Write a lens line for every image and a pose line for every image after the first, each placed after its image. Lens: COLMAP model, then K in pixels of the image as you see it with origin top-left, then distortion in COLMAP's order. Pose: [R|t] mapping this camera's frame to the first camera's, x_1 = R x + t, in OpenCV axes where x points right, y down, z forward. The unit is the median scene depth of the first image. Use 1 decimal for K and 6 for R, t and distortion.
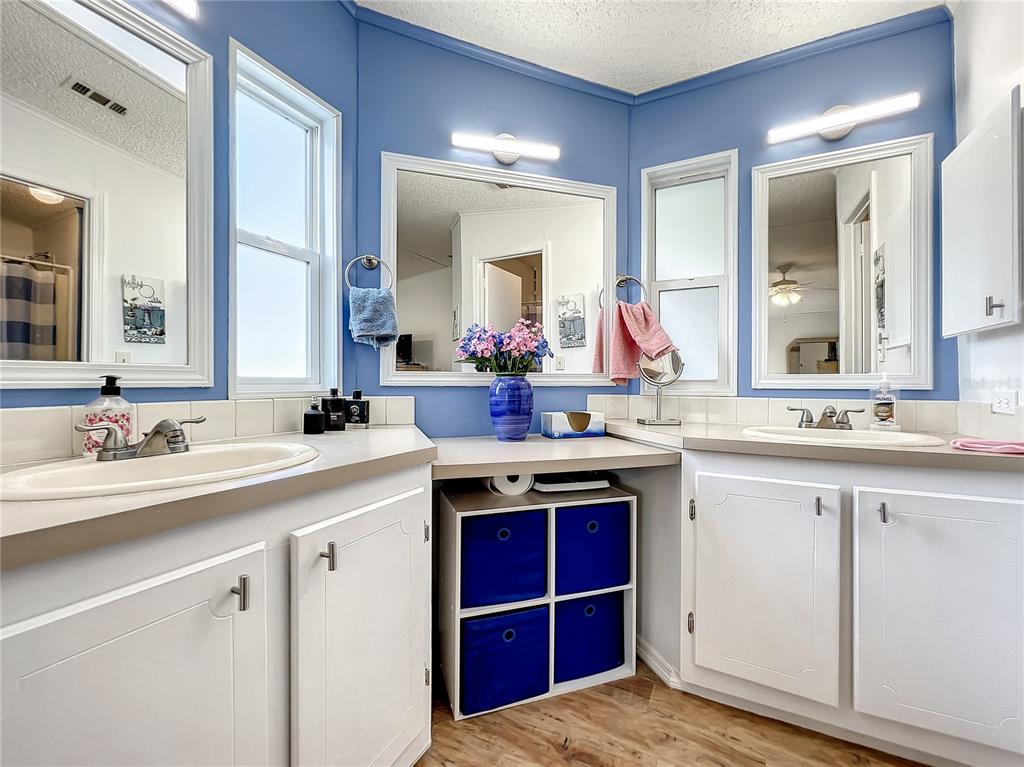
lens RADIAL K [[418.7, 0, 505.2], [0, 418.7, 380.6], [0, 0, 1]] dist [-0.001088, 0.000565]
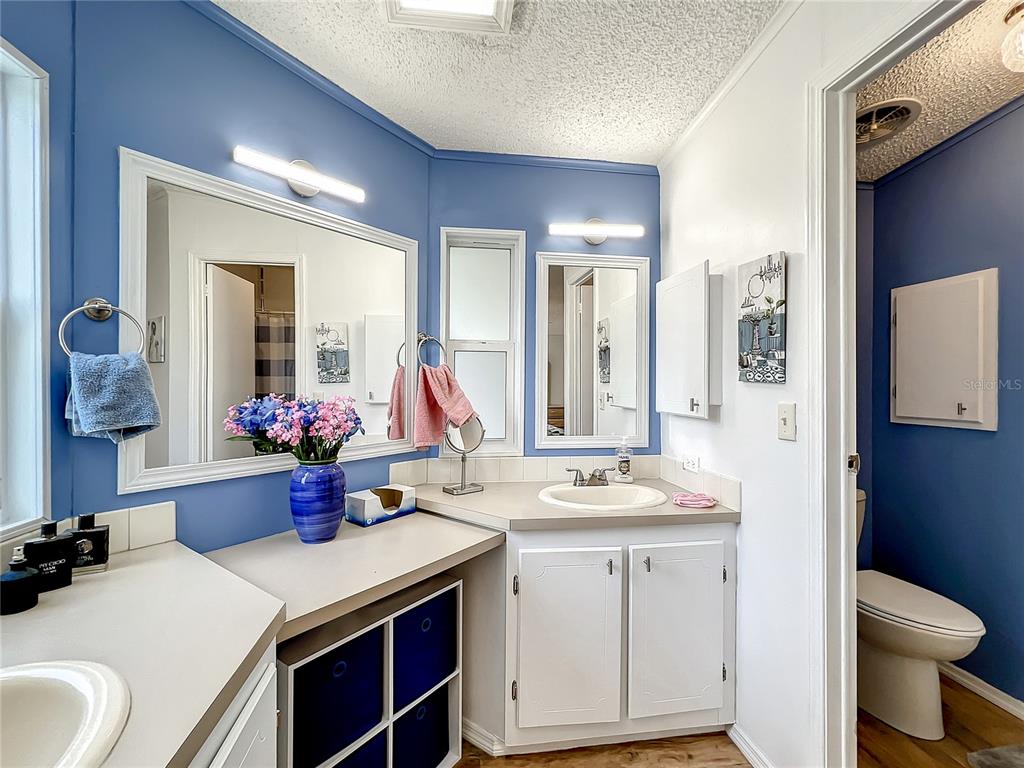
lens RADIAL K [[460.0, 0, 496.0], [0, 460.0, 384.9], [0, 0, 1]] dist [-0.003308, 0.000423]
pose [[0.824218, 0.002692, 0.566267, -0.215106], [-0.005583, 0.999979, 0.003372, -0.170186], [-0.566245, -0.005940, 0.824215, 0.046841]]
